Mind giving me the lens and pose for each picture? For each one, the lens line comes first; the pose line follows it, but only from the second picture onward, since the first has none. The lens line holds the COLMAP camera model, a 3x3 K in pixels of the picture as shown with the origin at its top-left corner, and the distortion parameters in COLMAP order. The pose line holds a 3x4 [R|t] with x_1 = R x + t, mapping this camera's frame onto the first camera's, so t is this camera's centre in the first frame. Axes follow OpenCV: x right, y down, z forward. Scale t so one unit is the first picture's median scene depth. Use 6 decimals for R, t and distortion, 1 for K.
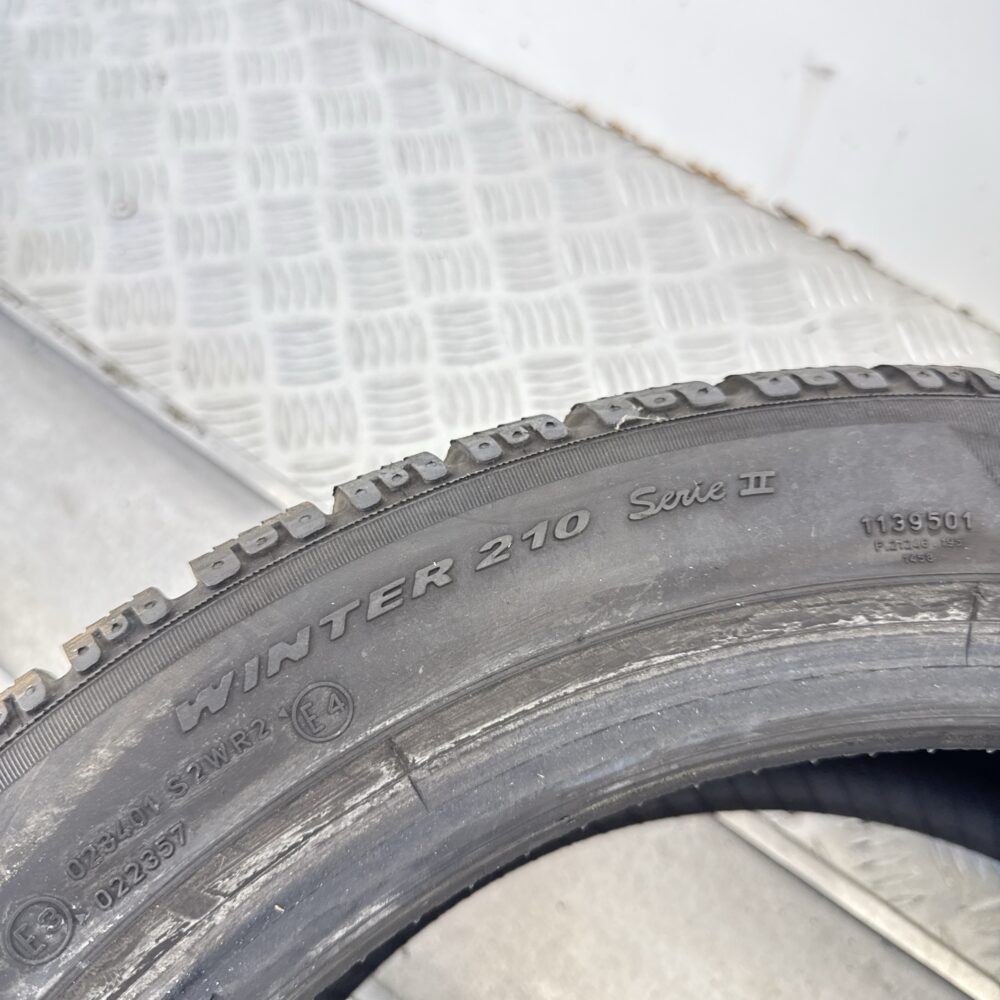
lens RADIAL K [[952.5, 0, 484.6], [0, 952.5, 496.5], [0, 0, 1]] dist [0.133591, -0.305863]
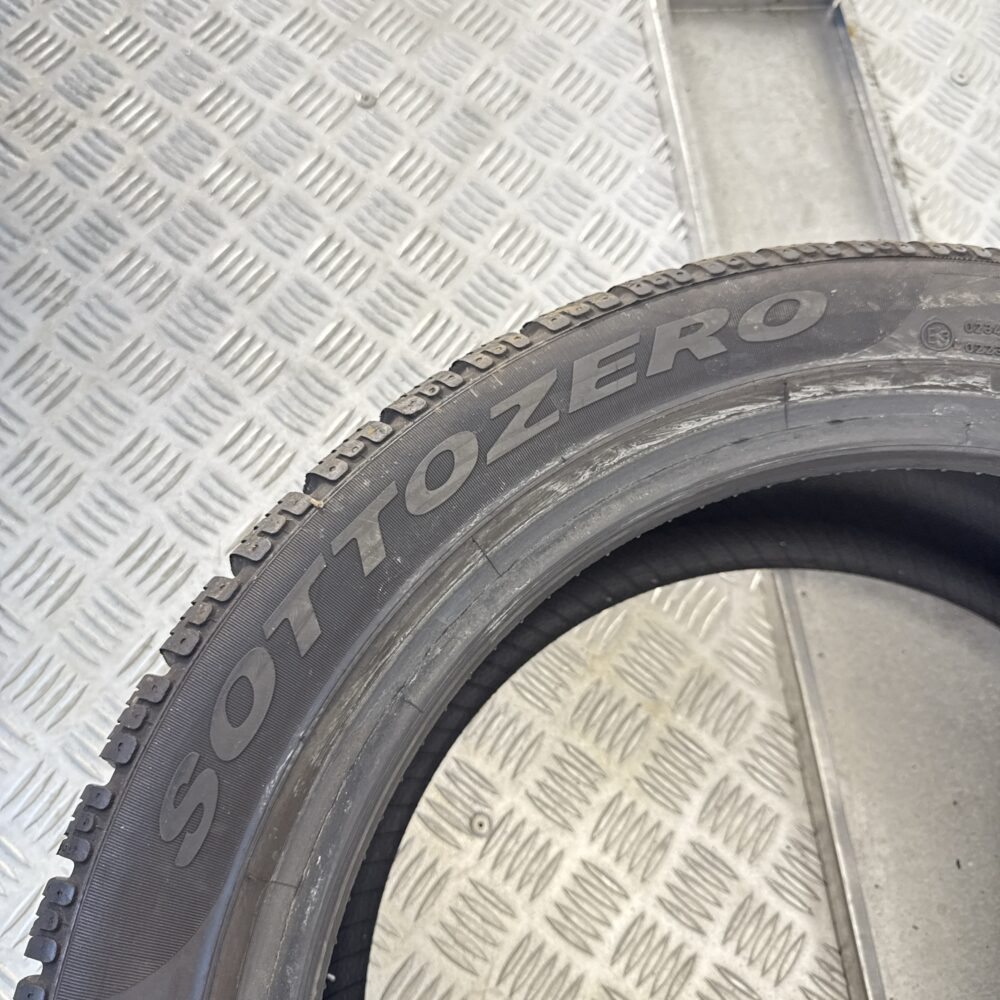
lens RADIAL K [[938.3, 0, 500.0], [0, 938.3, 500.0], [0, 0, 1]] dist [0.126124, -0.153437]
pose [[0.686151, 0.700773, -0.195230, -0.199929], [-0.686469, 0.712550, 0.145029, 0.445398], [0.240743, 0.034507, 0.969975, -0.489107]]
